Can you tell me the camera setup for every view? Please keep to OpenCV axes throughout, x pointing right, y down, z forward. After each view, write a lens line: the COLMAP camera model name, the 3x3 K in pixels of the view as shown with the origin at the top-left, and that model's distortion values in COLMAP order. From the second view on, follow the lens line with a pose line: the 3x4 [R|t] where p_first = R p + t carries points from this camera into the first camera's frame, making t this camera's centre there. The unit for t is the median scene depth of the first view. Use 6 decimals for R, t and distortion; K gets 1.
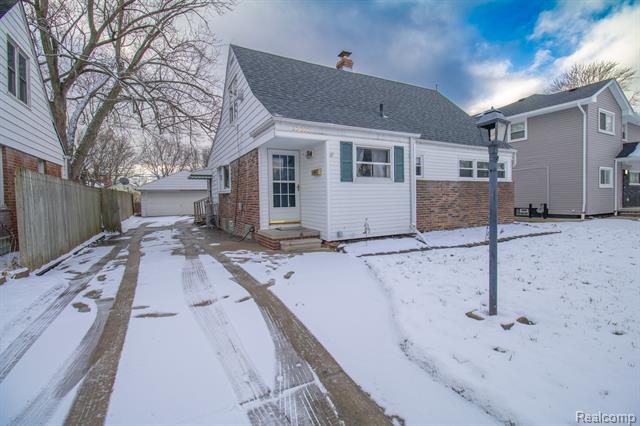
lens RADIAL K [[300.4, 0, 321.0], [0, 300.4, 211.9], [0, 0, 1]] dist [-0.011735, -0.006433]
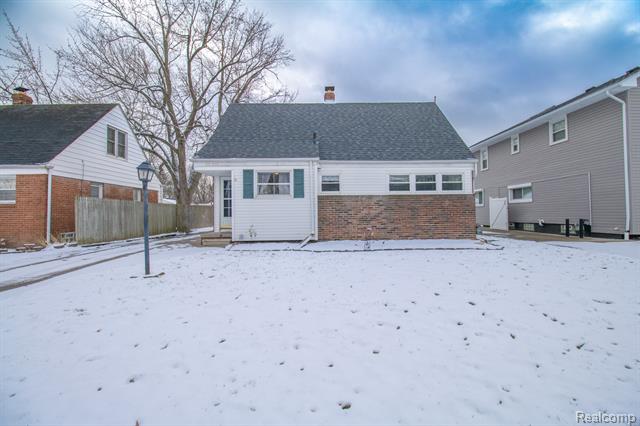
lens RADIAL K [[300.4, 0, 323.2], [0, 300.4, 212.1], [0, 0, 1]] dist [-0.011735, -0.006433]
pose [[0.885728, 0.004734, -0.464180, 0.712483], [-0.025713, 0.998913, -0.038876, 0.003917], [0.463491, 0.046369, 0.884887, -0.035242]]
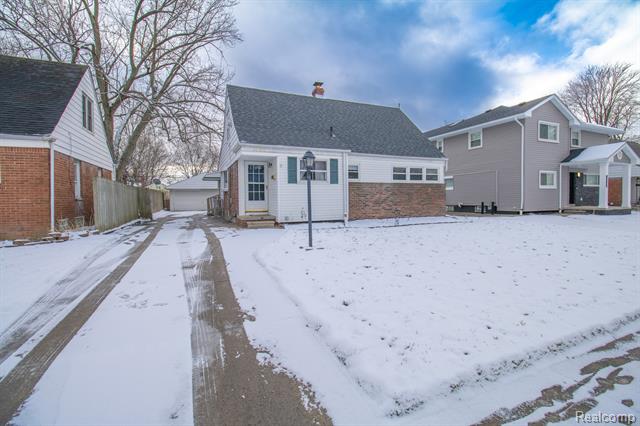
lens RADIAL K [[300.4, 0, 322.6], [0, 300.4, 212.7], [0, 0, 1]] dist [-0.011735, -0.006433]
pose [[0.996258, 0.011569, -0.085650, 0.254735], [-0.011375, 0.999932, 0.002756, 0.028020], [0.085676, -0.001771, 0.996321, -0.336248]]
